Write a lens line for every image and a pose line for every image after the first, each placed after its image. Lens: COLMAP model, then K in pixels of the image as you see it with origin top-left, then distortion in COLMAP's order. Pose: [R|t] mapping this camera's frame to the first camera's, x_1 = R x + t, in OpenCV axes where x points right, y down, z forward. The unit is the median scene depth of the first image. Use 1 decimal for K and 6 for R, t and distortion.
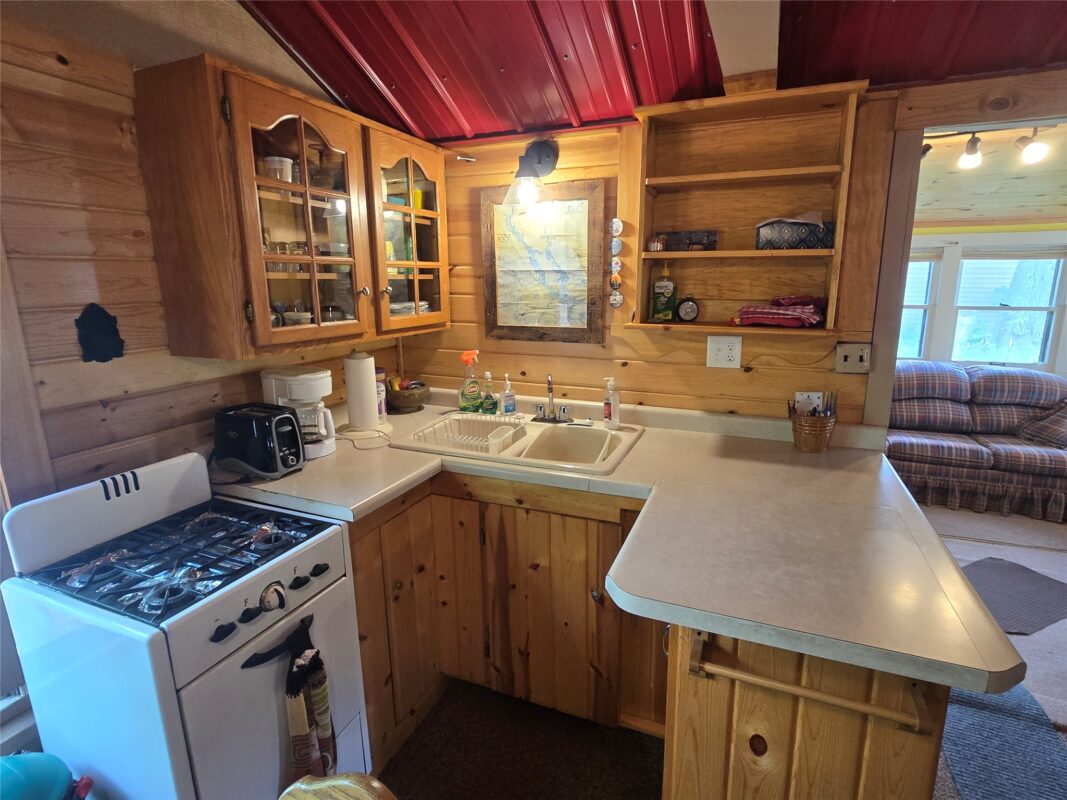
lens RADIAL K [[533.0, 0, 547.6], [0, 533.0, 390.4], [0, 0, 1]] dist [-0.004392, 0.001316]
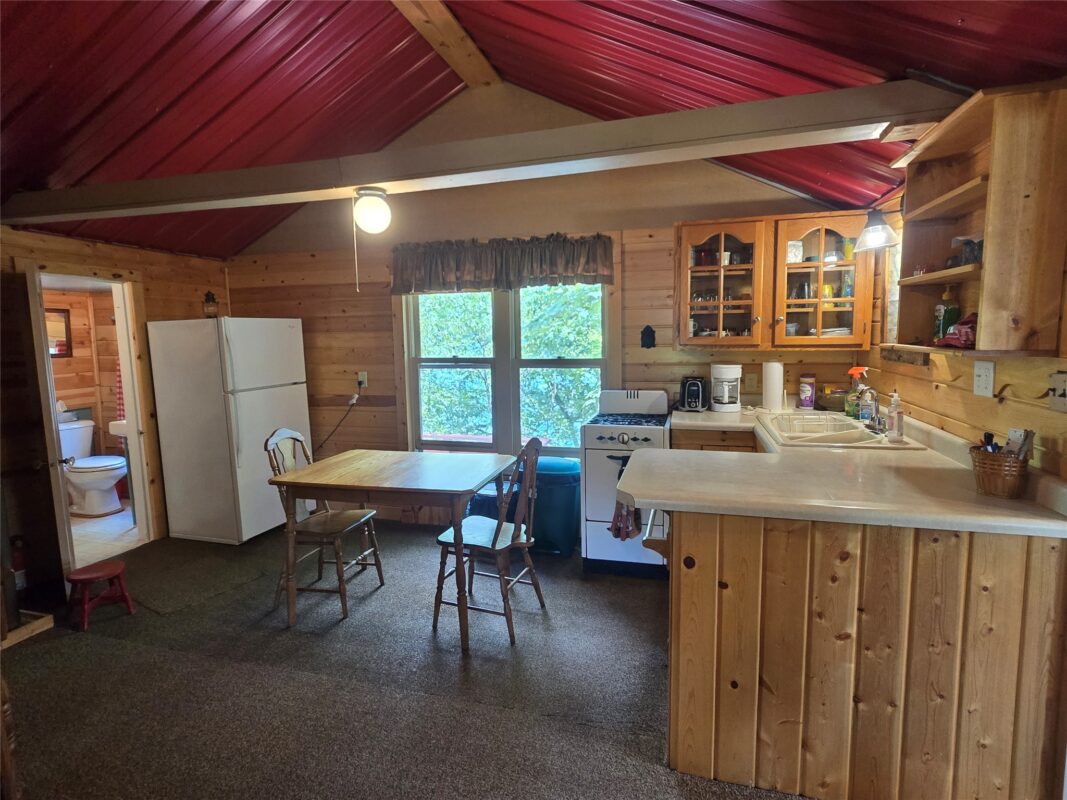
lens RADIAL K [[533.0, 0, 540.2], [0, 533.0, 393.1], [0, 0, 1]] dist [-0.004392, 0.001316]
pose [[0.102902, 0.114561, -0.988072, 0.988512], [-0.185525, 0.978125, 0.094086, 0.006206], [0.977237, 0.173630, 0.121905, 0.137199]]
